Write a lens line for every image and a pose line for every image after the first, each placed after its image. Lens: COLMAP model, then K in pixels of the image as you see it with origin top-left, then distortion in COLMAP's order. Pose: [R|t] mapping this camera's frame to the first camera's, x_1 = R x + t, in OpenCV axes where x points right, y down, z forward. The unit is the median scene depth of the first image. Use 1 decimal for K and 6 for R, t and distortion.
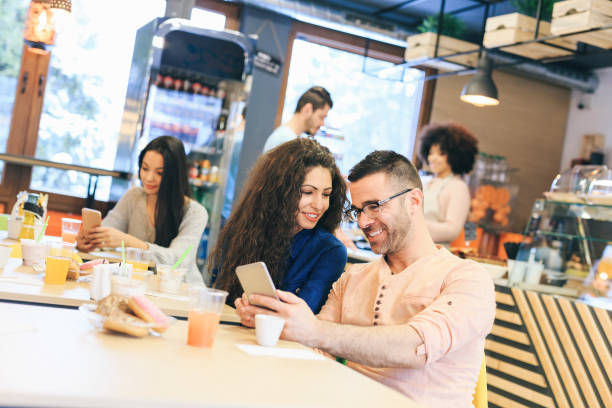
lens RADIAL K [[858.8, 0, 300.7], [0, 858.8, 206.0], [0, 0, 1]] dist [-0.009755, 0.000000]
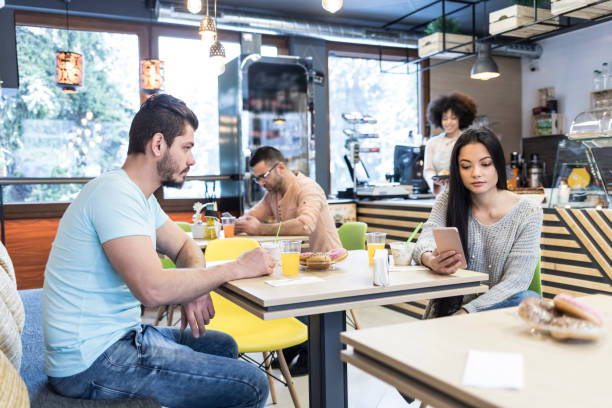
lens RADIAL K [[586.4, 0, 300.8], [0, 586.4, 204.0], [0, 0, 1]] dist [-0.001912, 0.000000]
pose [[0.983541, -0.178793, 0.026071, -0.129374], [0.177180, 0.982654, 0.054763, -0.025547], [-0.035410, -0.049243, 0.998159, 0.073362]]
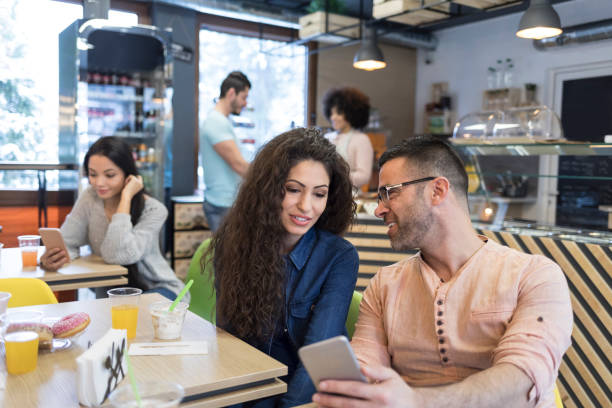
lens RADIAL K [[586.4, 0, 303.5], [0, 586.4, 206.6], [0, 0, 1]] dist [-0.001912, 0.000000]
pose [[0.974439, -0.147783, 0.169198, -0.045511], [0.129748, 0.985070, 0.113149, -0.031749], [-0.183394, -0.088304, 0.979066, 0.187965]]
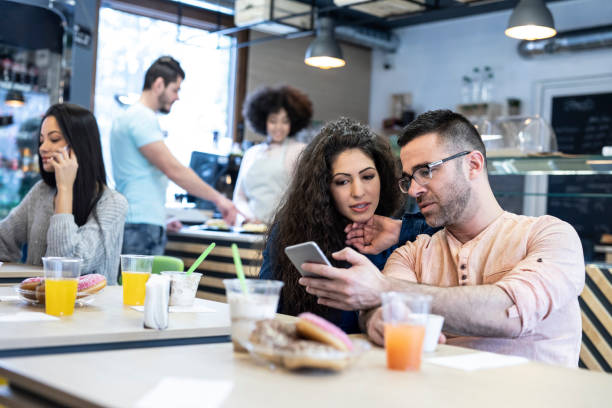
lens RADIAL K [[858.8, 0, 306.6], [0, 858.8, 204.7], [0, 0, 1]] dist [-0.009755, 0.000000]
pose [[0.941055, -0.100841, 0.322872, -0.128065], [0.092132, 0.994853, 0.042185, -0.007184], [-0.325464, -0.009951, 0.945502, 0.093355]]
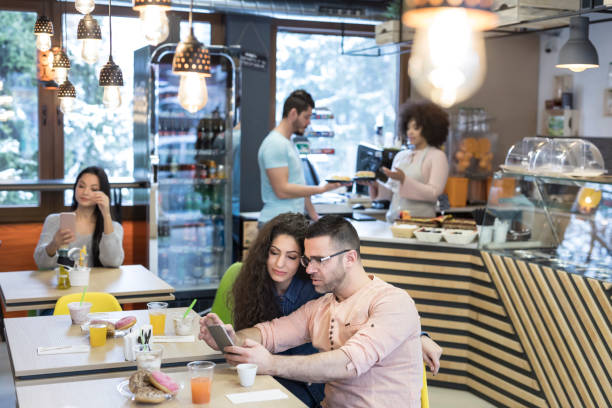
lens RADIAL K [[858.8, 0, 304.1], [0, 858.8, 206.3], [0, 0, 1]] dist [-0.009755, 0.000000]
pose [[0.989741, -0.135955, -0.043913, 0.051520], [0.139706, 0.985303, 0.098291, -0.088001], [0.029905, -0.103417, 0.994188, -0.131332]]
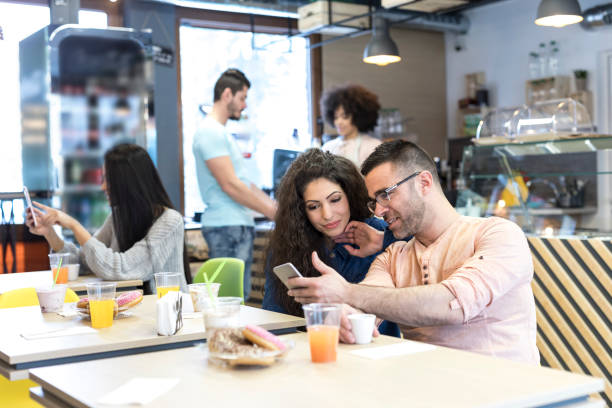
lens RADIAL K [[858.8, 0, 307.8], [0, 858.8, 206.2], [0, 0, 1]] dist [-0.009755, 0.000000]
pose [[0.967422, -0.184757, 0.173089, -0.082321], [0.177301, 0.982462, 0.057728, -0.024731], [-0.180719, -0.025158, 0.983213, 0.001431]]
